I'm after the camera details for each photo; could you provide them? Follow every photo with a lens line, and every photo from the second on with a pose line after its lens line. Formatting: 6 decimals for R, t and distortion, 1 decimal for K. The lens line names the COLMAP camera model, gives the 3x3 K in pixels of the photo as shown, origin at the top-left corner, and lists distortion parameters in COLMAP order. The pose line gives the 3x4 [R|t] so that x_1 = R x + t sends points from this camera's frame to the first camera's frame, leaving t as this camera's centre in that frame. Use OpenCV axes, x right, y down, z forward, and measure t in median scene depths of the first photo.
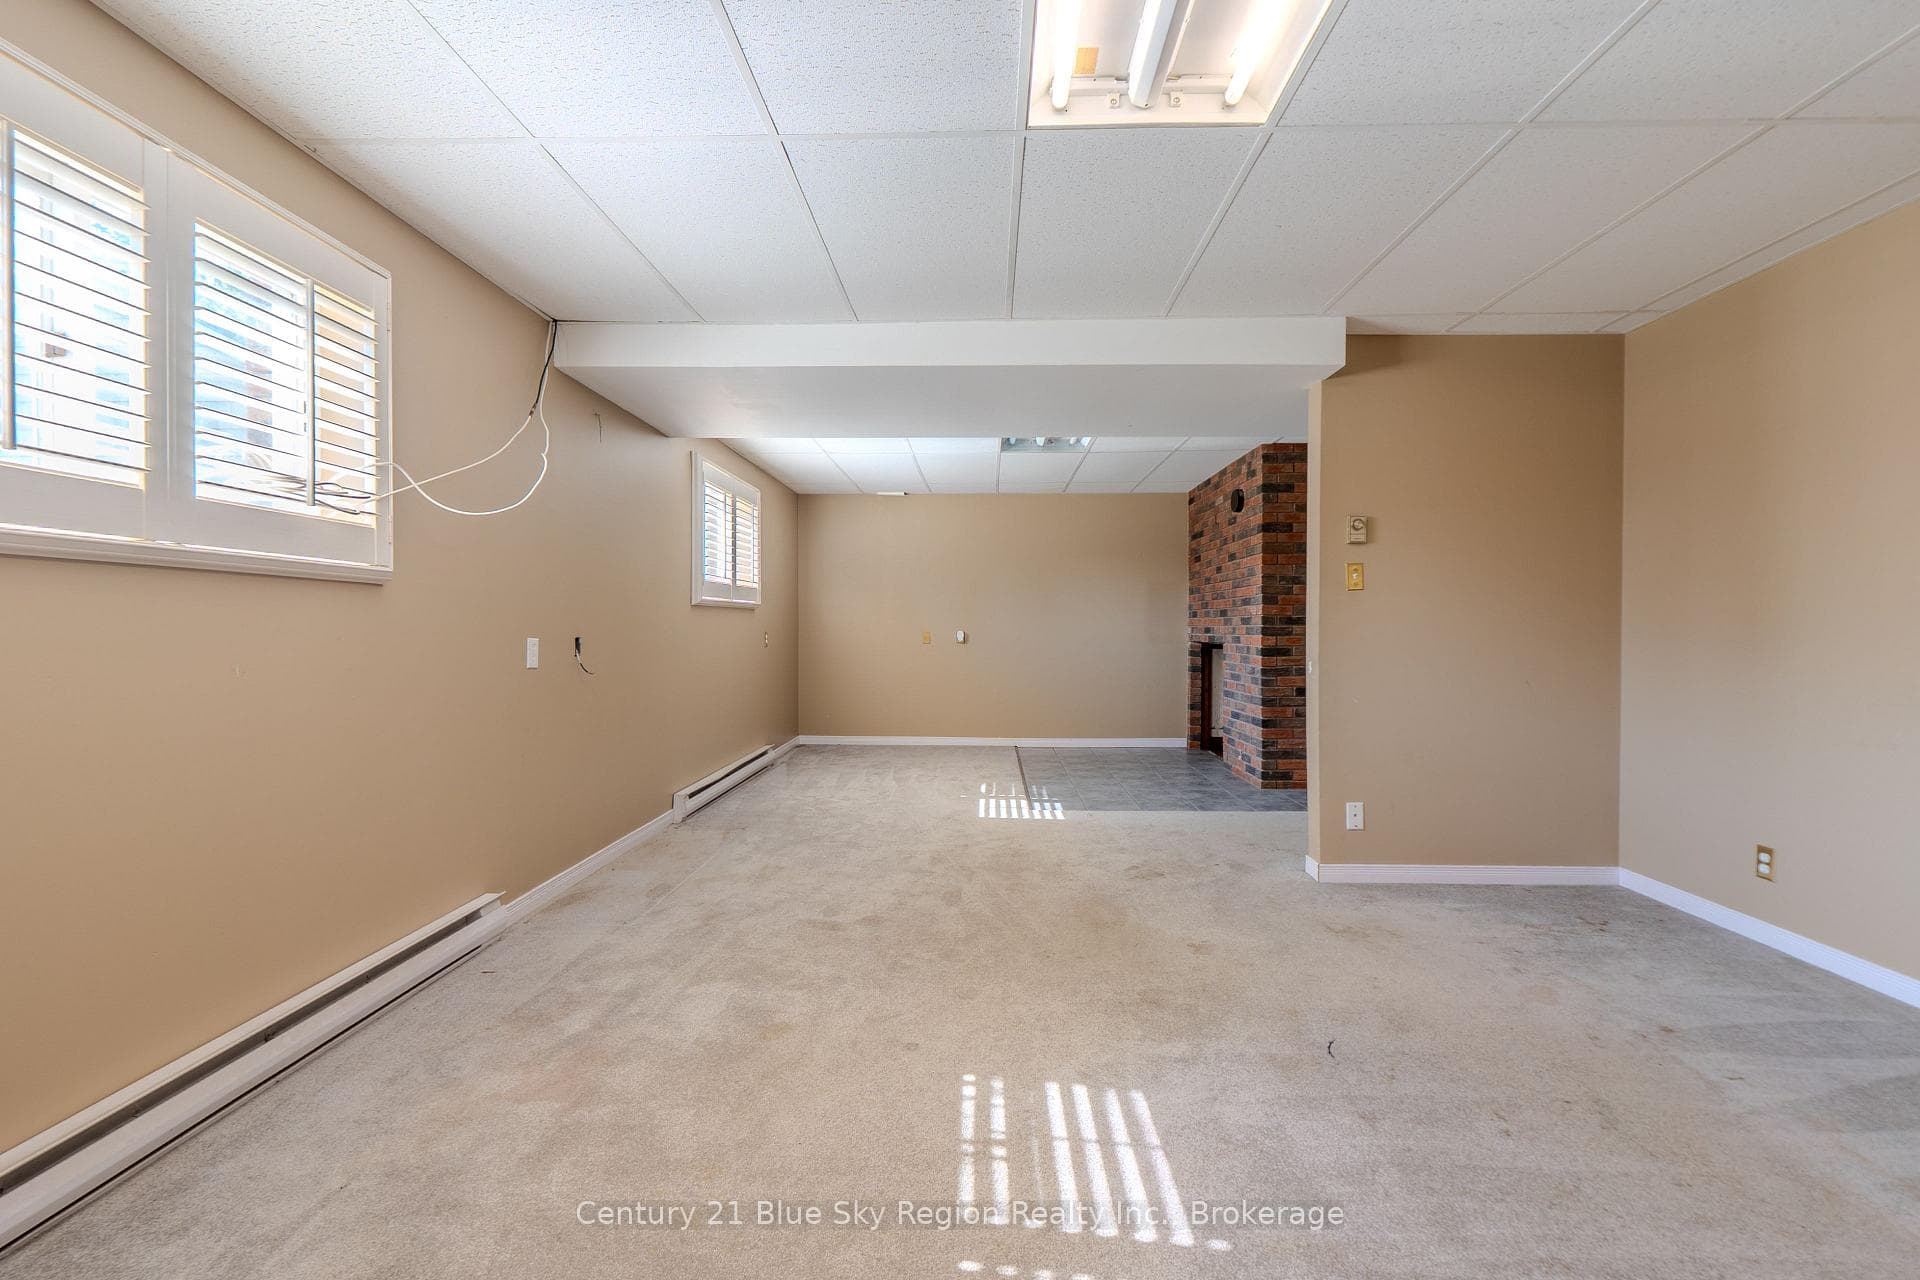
lens RADIAL K [[827.9, 0, 956.3], [0, 827.9, 633.4], [0, 0, 1]] dist [-0.000696, -0.001022]
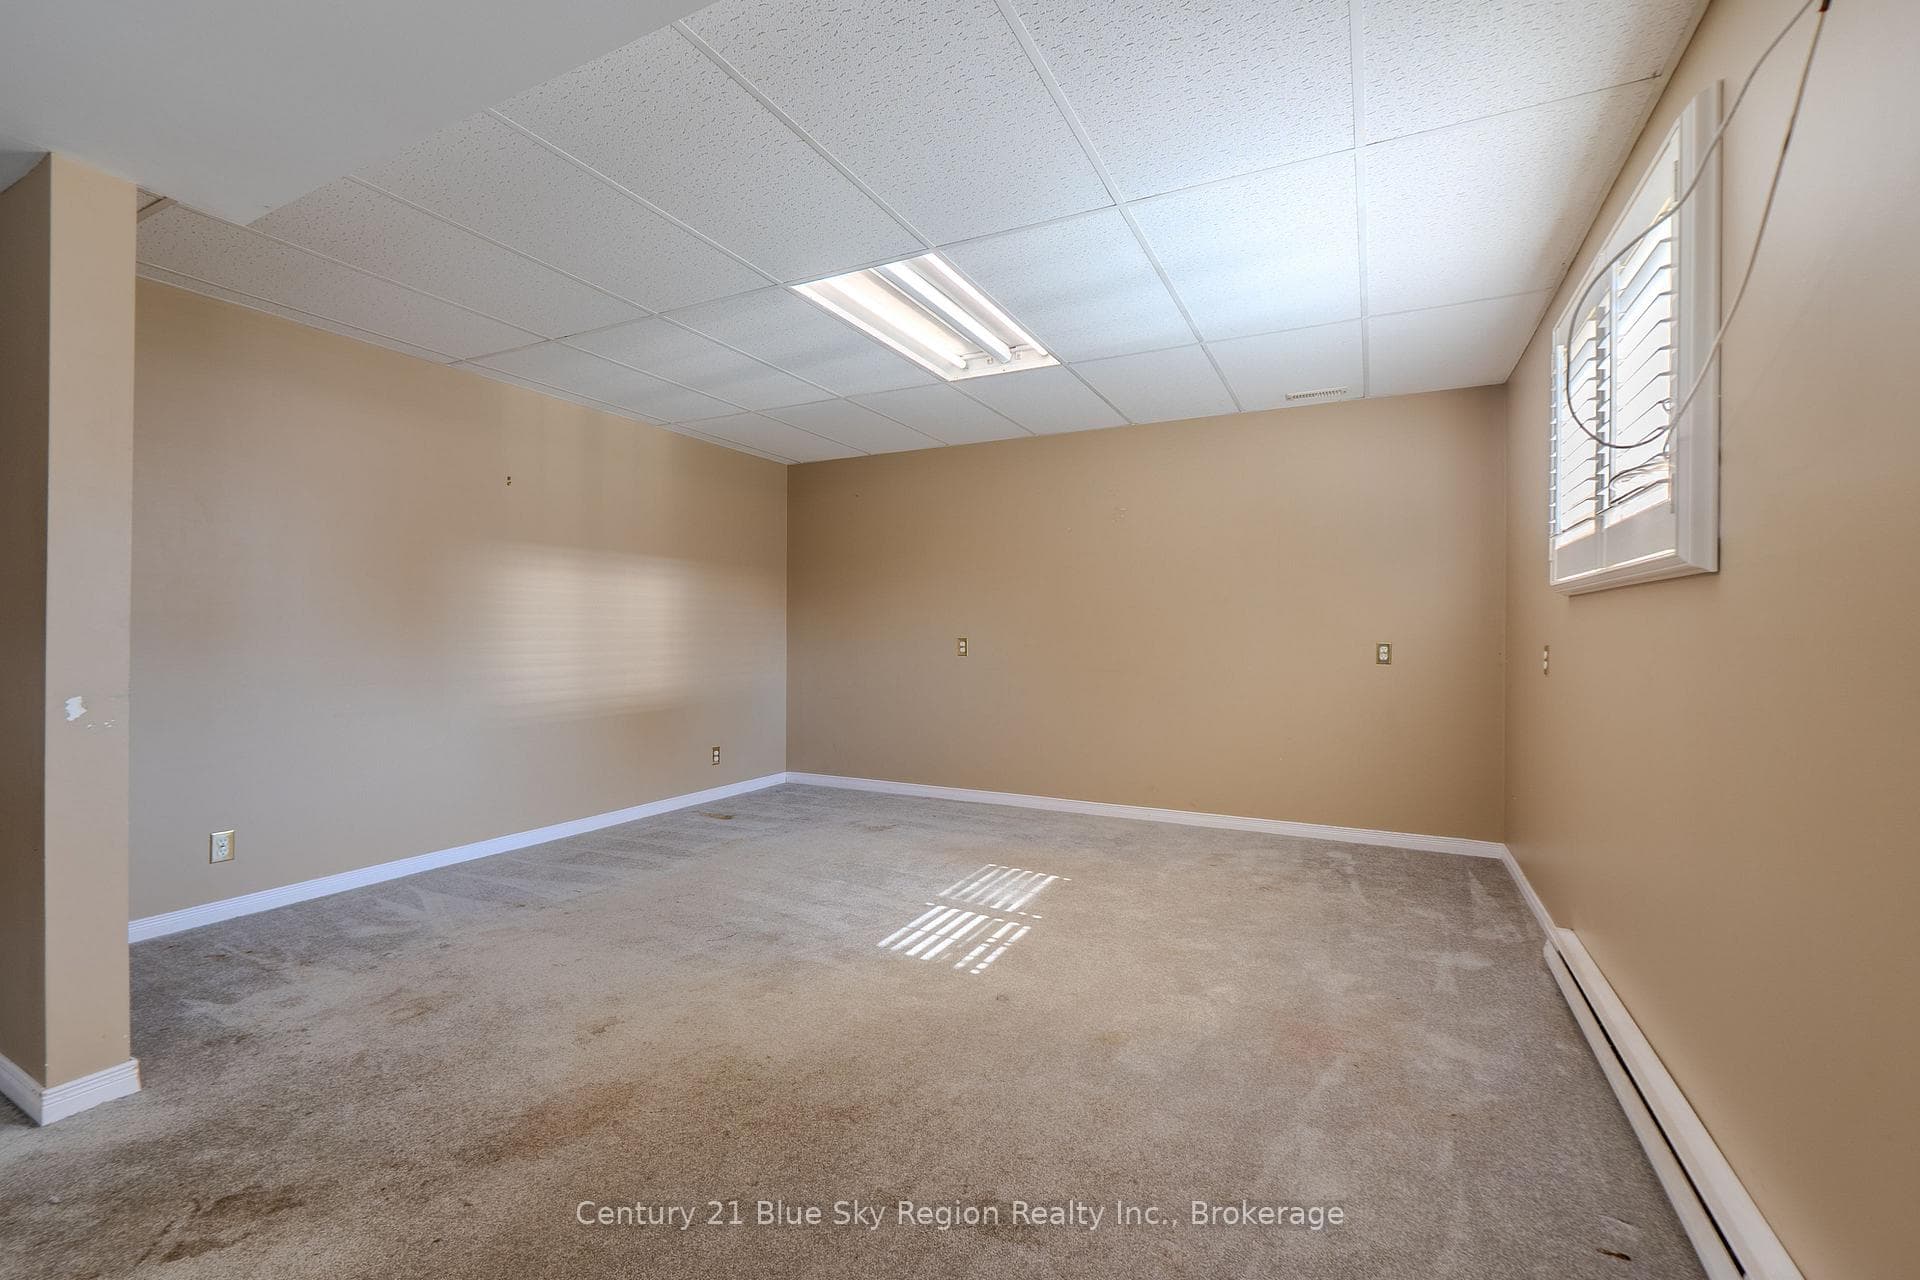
lens RADIAL K [[827.9, 0, 956.3], [0, 827.9, 633.4], [0, 0, 1]] dist [-0.000696, -0.001022]
pose [[-0.907441, -0.001022, 0.420178, -0.565617], [0.003362, 0.999947, 0.009694, -0.022548], [-0.420166, 0.010209, -0.907390, 2.429136]]
